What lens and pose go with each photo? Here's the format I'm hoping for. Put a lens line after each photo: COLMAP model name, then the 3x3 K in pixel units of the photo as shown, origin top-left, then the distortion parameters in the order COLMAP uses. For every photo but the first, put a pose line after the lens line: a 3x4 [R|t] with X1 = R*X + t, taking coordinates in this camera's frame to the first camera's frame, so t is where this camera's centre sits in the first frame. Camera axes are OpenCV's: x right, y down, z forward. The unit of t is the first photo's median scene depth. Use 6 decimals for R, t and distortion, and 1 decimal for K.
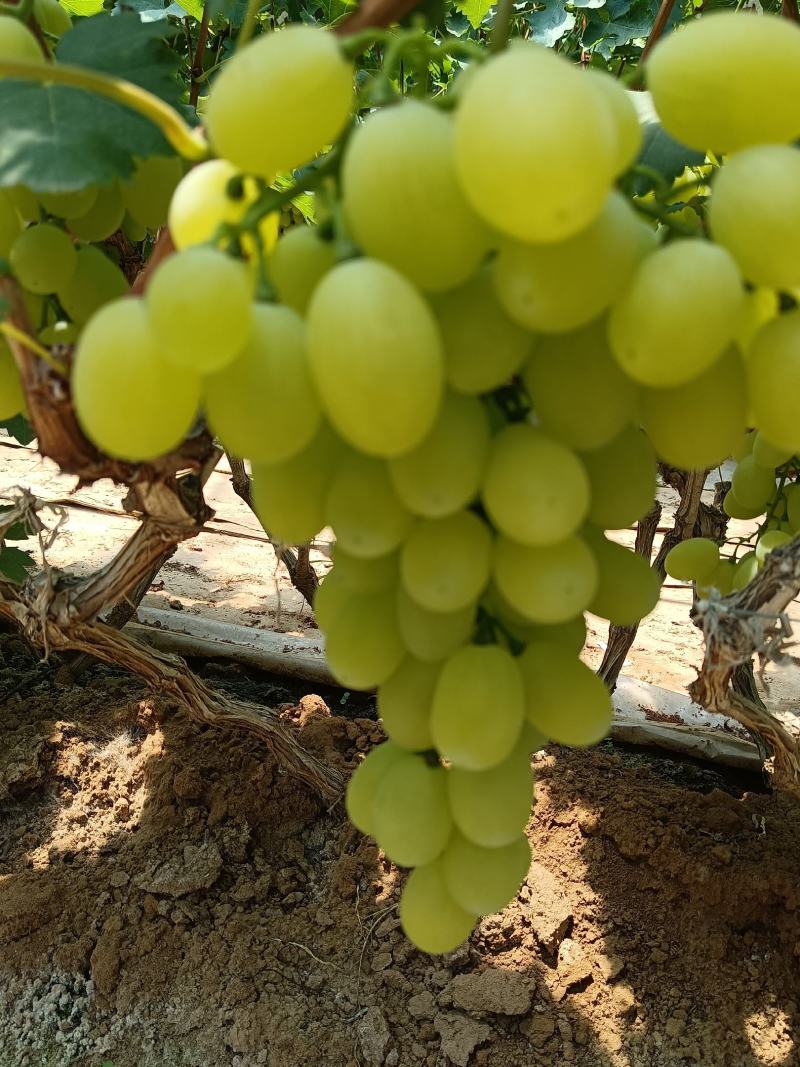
lens RADIAL K [[863.9, 0, 402.7], [0, 863.9, 528.9], [0, 0, 1]] dist [0.022395, -0.041510]
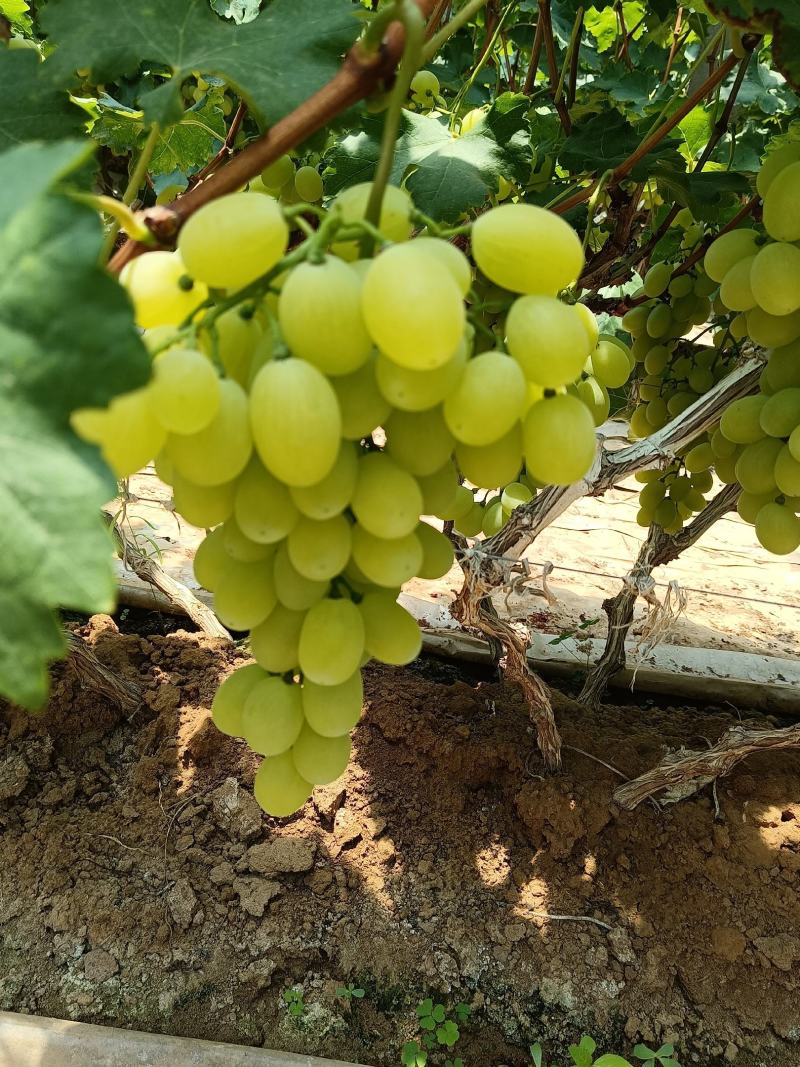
lens RADIAL K [[863.9, 0, 402.7], [0, 863.9, 528.9], [0, 0, 1]] dist [0.022395, -0.041510]
pose [[0.956681, -0.001240, 0.291135, -0.083480], [-0.031540, 0.993664, 0.107876, -0.052140], [-0.289424, -0.112386, 0.950580, -0.139953]]
